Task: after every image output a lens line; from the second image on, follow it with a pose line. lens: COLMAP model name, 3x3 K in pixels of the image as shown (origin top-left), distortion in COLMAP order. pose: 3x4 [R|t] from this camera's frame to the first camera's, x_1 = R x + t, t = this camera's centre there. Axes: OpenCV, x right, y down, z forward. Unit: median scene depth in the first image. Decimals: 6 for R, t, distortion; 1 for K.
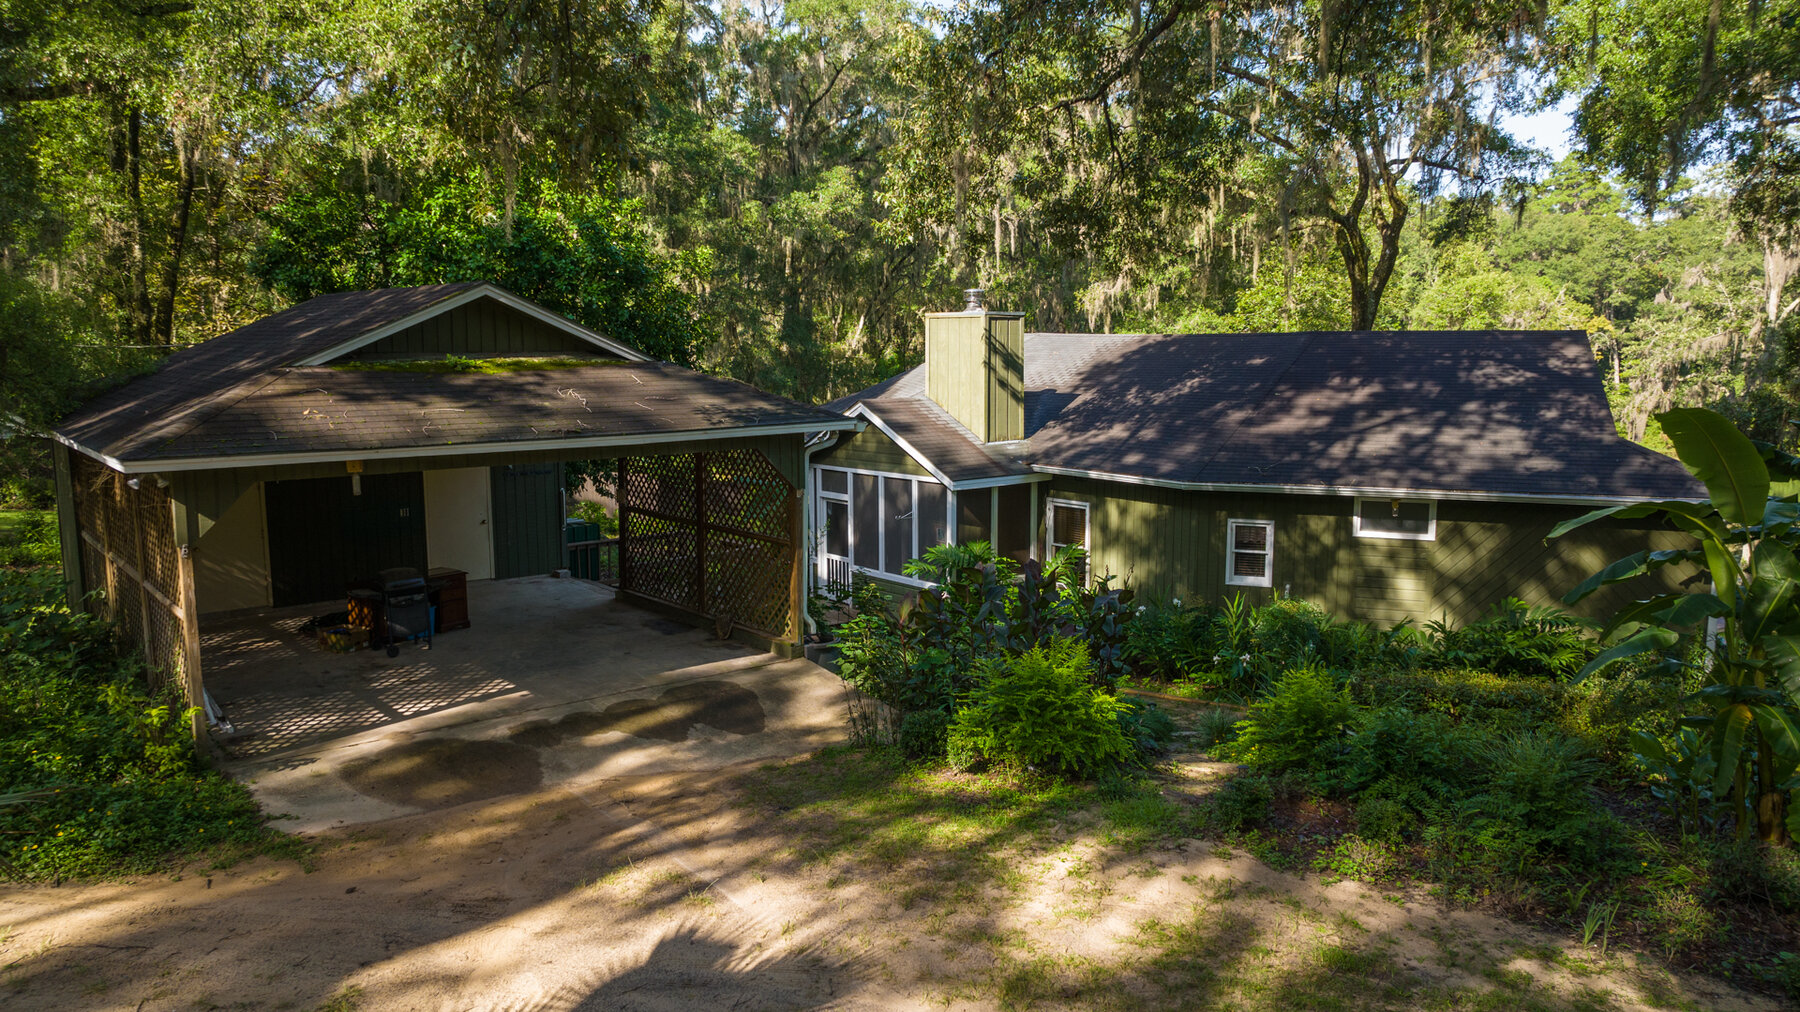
lens RADIAL K [[1264.7, 0, 900.0], [0, 1264.7, 506.0], [0, 0, 1]] dist [-0.018102, 0.004268]
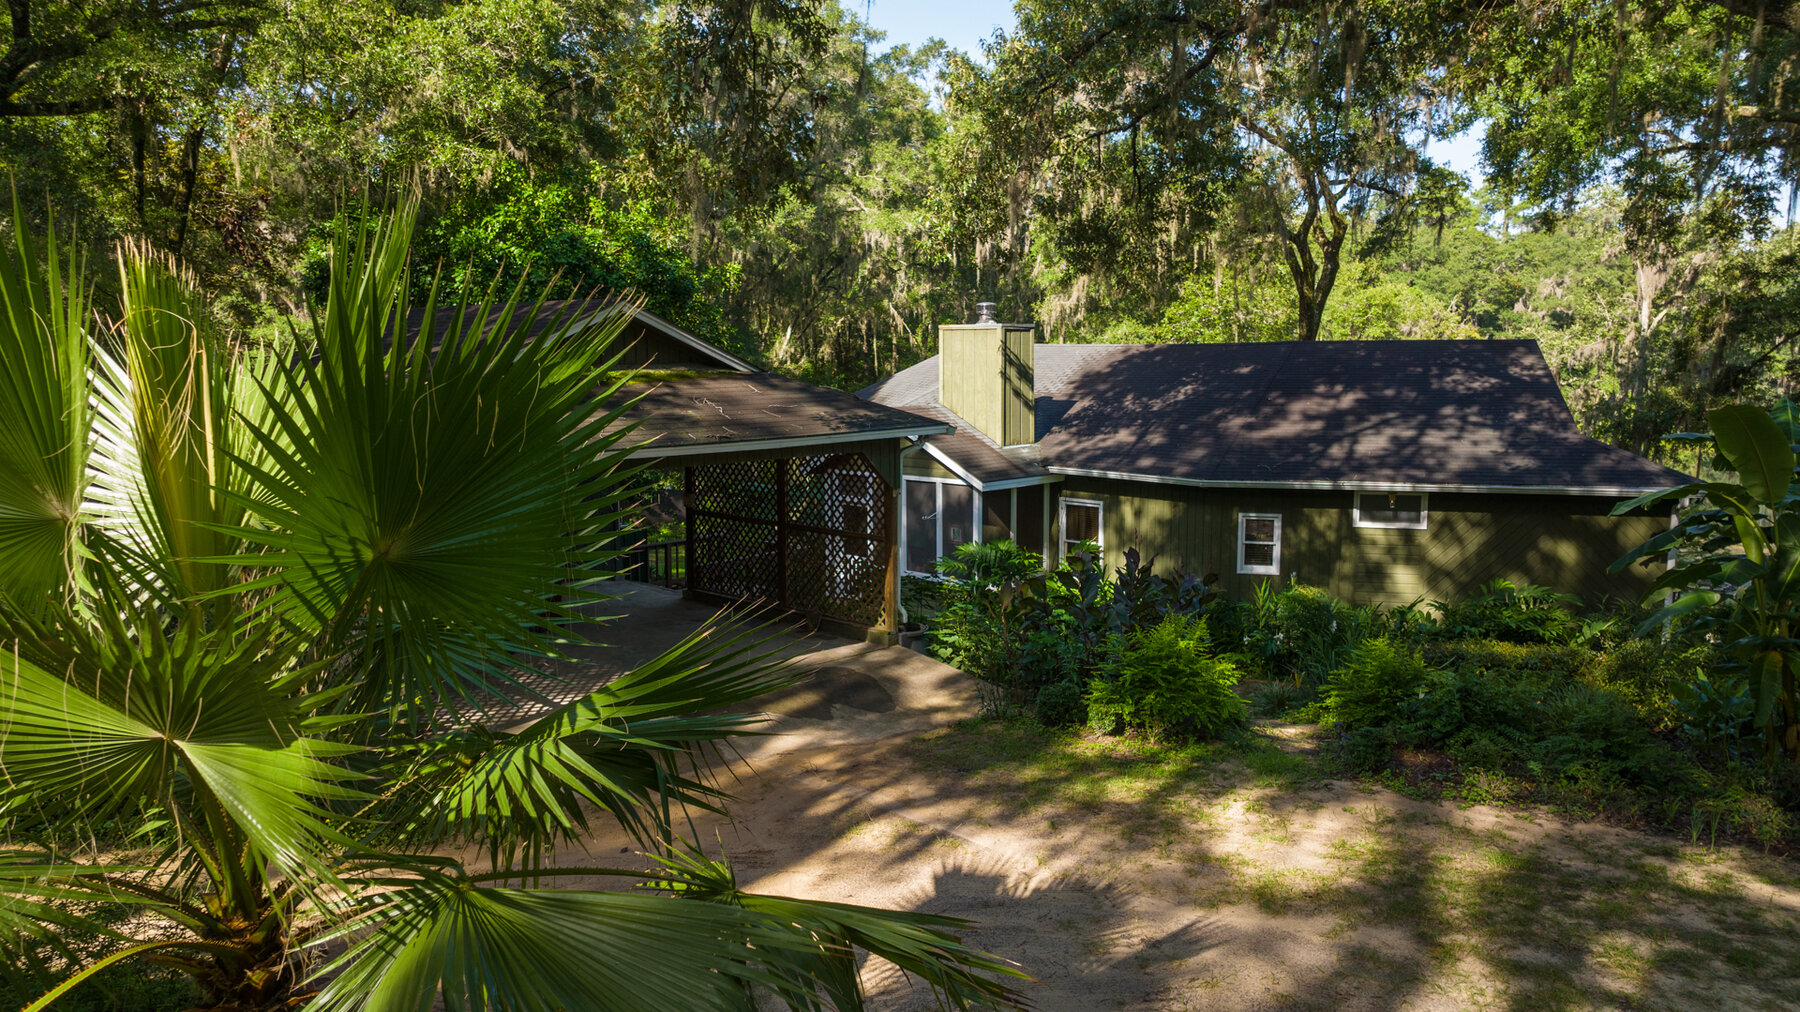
lens RADIAL K [[1264.7, 0, 900.0], [0, 1264.7, 506.0], [0, 0, 1]] dist [-0.018102, 0.004268]
pose [[0.995416, -0.015164, 0.094429, -0.126866], [0.015799, 0.999857, -0.005982, 0.004964], [-0.094325, 0.007446, 0.995514, -0.058406]]
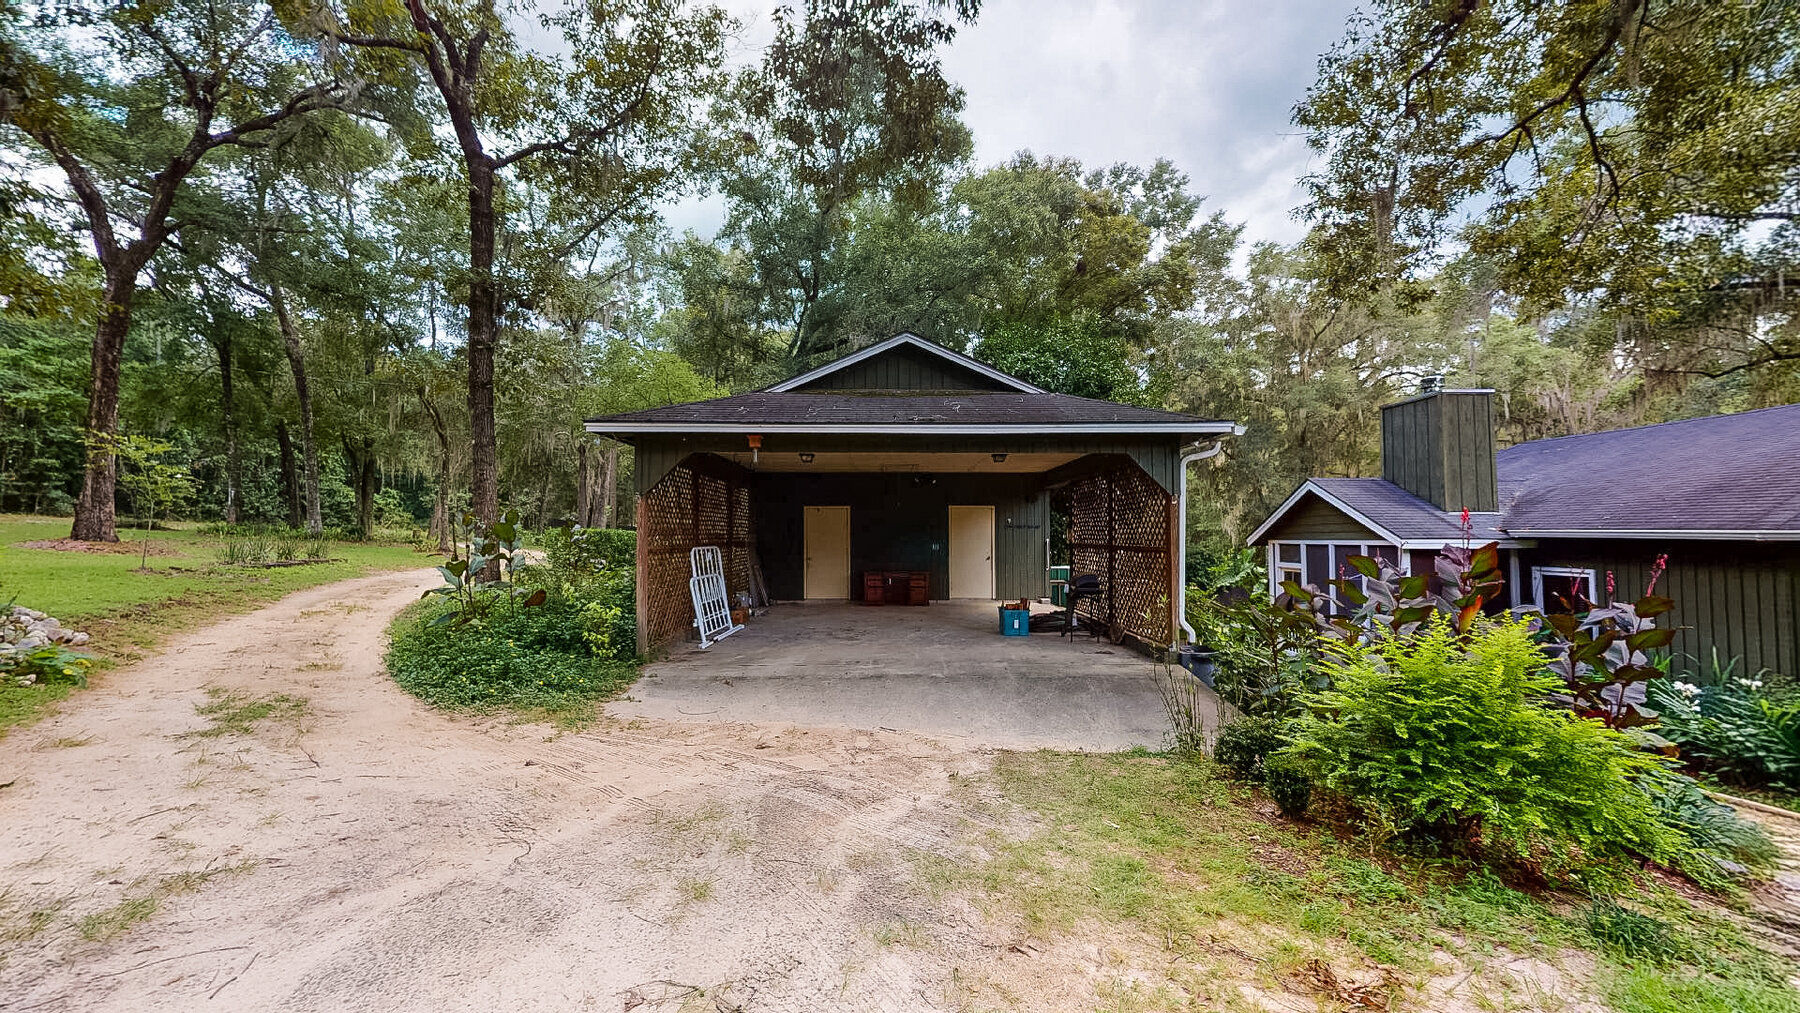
lens RADIAL K [[671.5, 0, 900.0], [0, 671.5, 506.5], [0, 0, 1]] dist [0.008309, 0.000033]
pose [[0.786401, -0.023136, -0.617282, 0.059518], [-0.081718, 0.986619, -0.141085, 0.064243], [0.612287, 0.161392, 0.773988, 0.304616]]
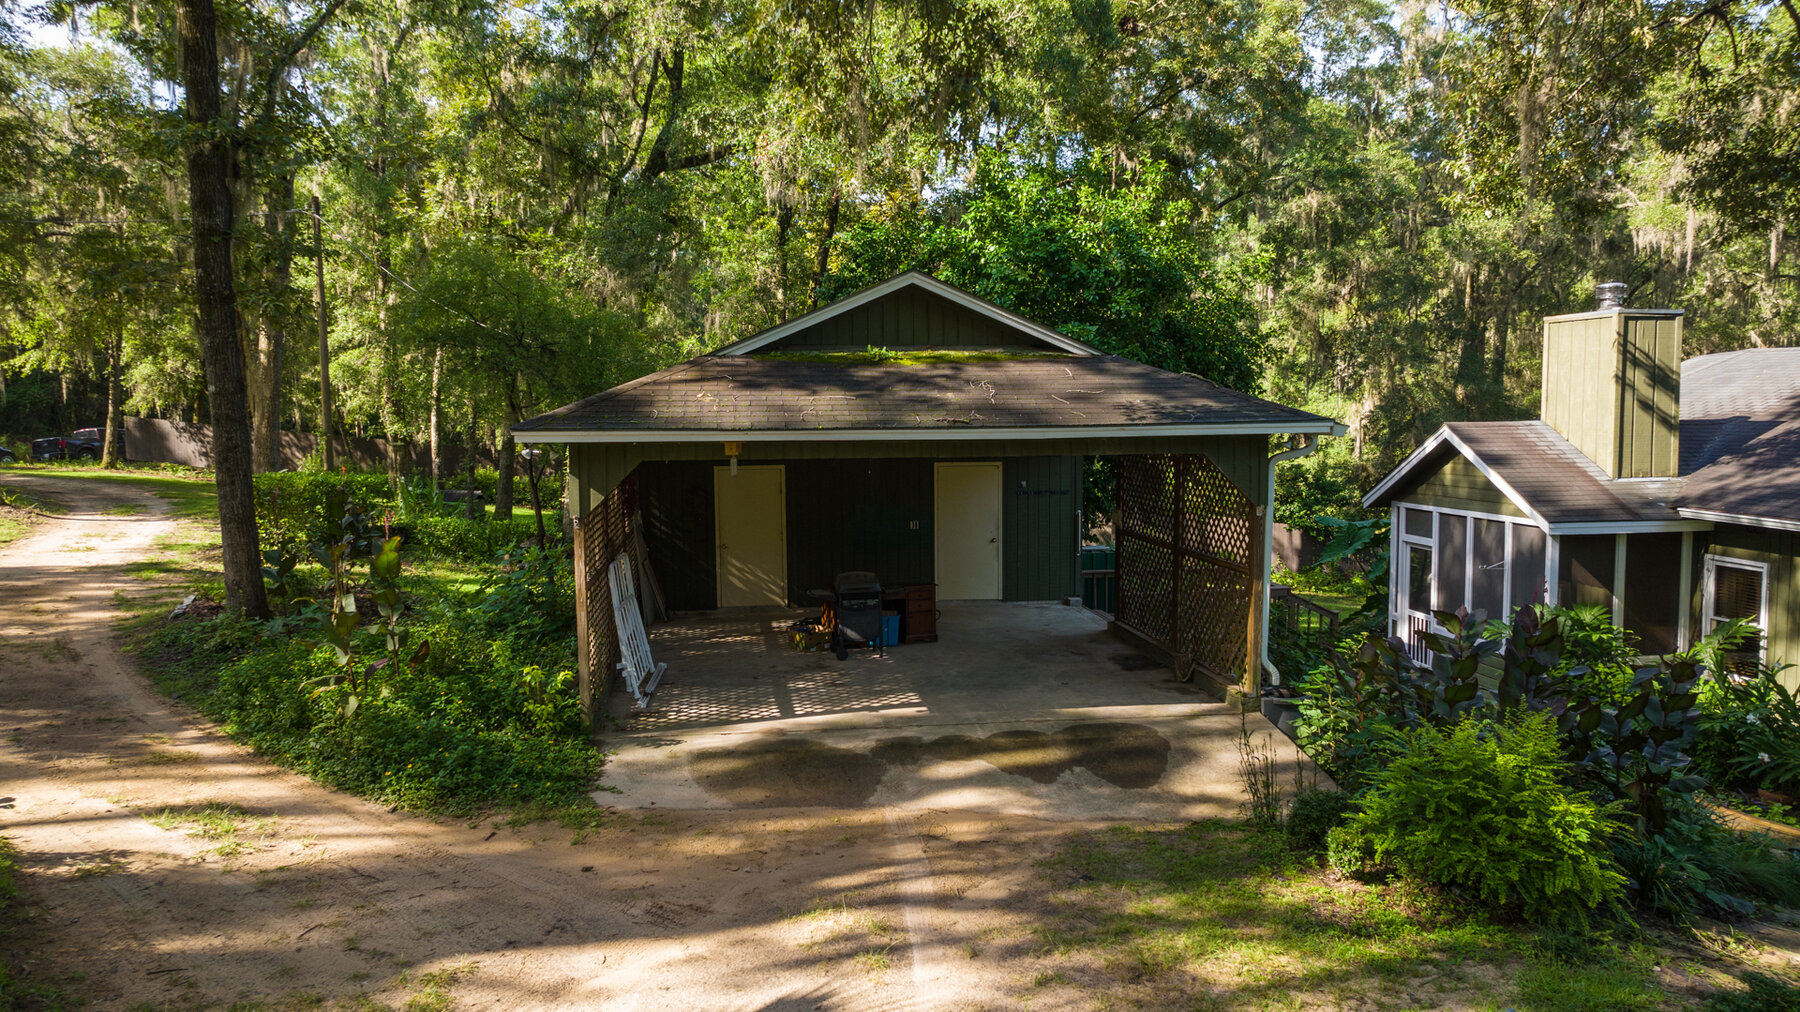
lens RADIAL K [[1264.7, 0, 900.0], [0, 1264.7, 506.0], [0, 0, 1]] dist [-0.018102, 0.004268]
pose [[0.847911, 0.038586, -0.528733, 0.110330], [-0.064284, 0.997472, -0.030296, 0.018462], [0.526227, 0.059678, 0.848247, 0.125521]]
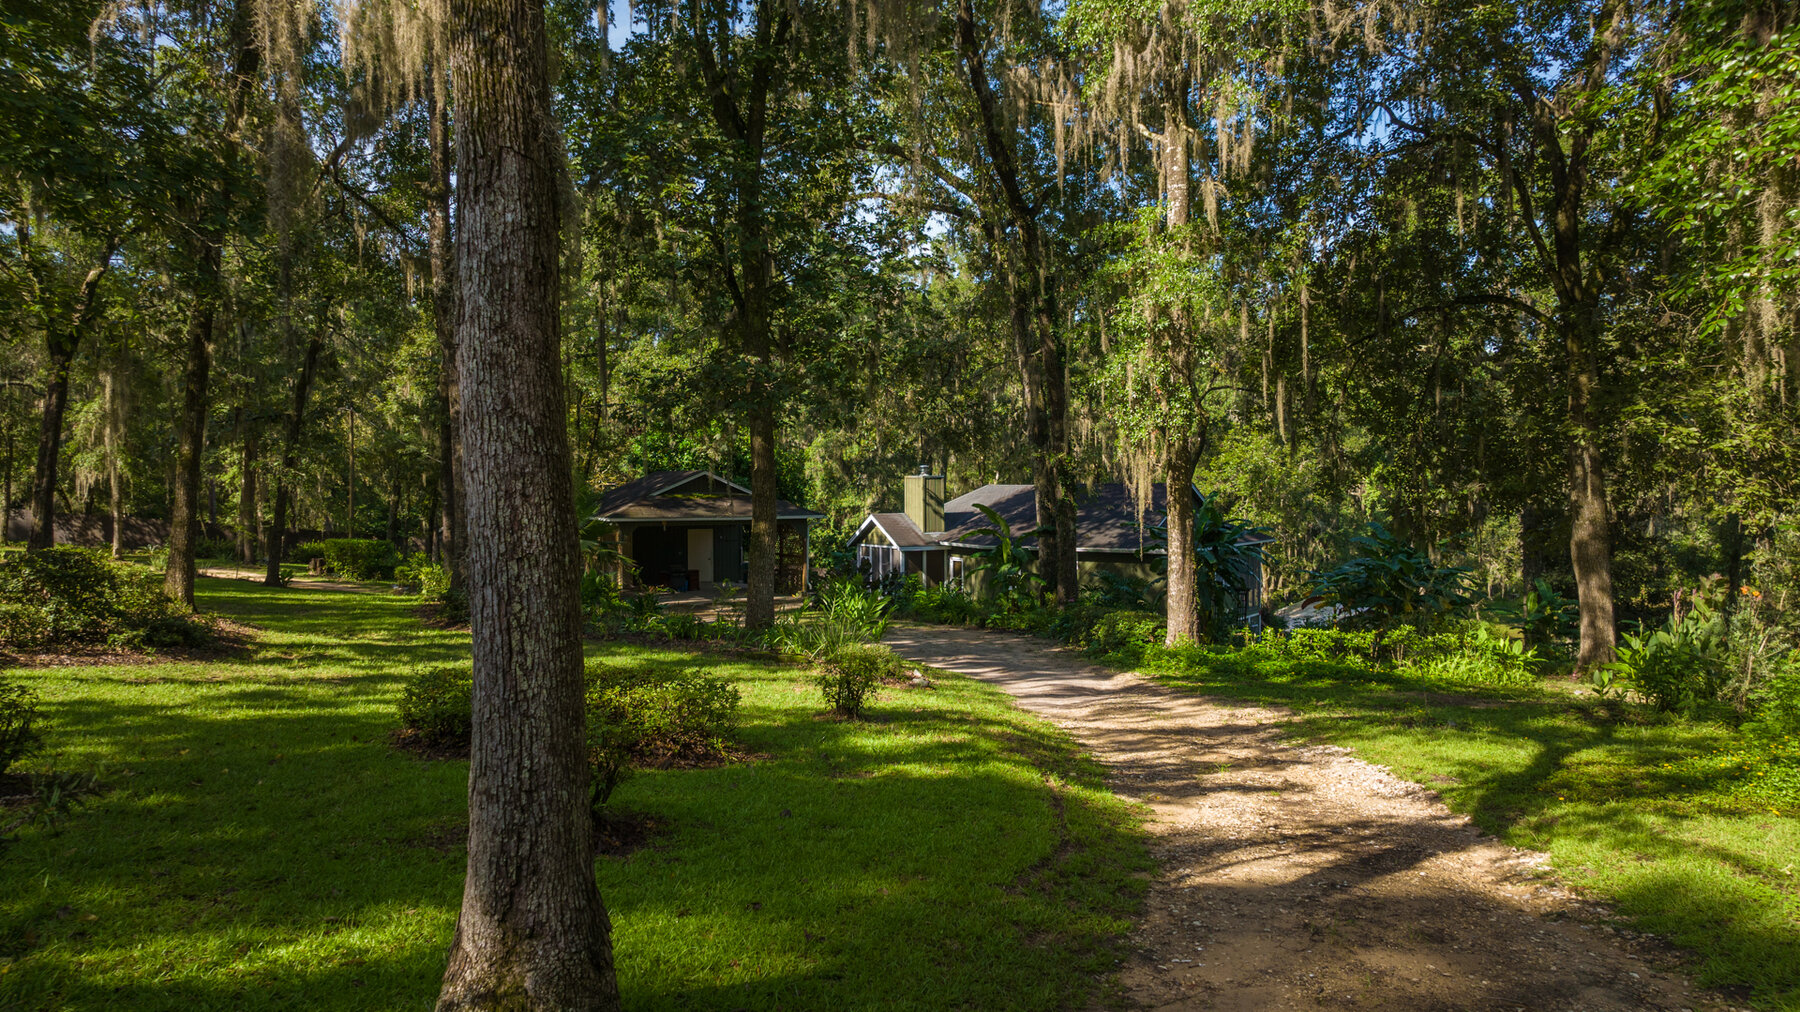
lens RADIAL K [[1264.7, 0, 900.0], [0, 1264.7, 506.0], [0, 0, 1]] dist [-0.018102, 0.004268]
pose [[0.976194, 0.003236, -0.216877, 0.549287], [-0.028159, 0.993317, -0.111929, 0.165495], [0.215066, 0.115372, 0.969761, -1.292556]]
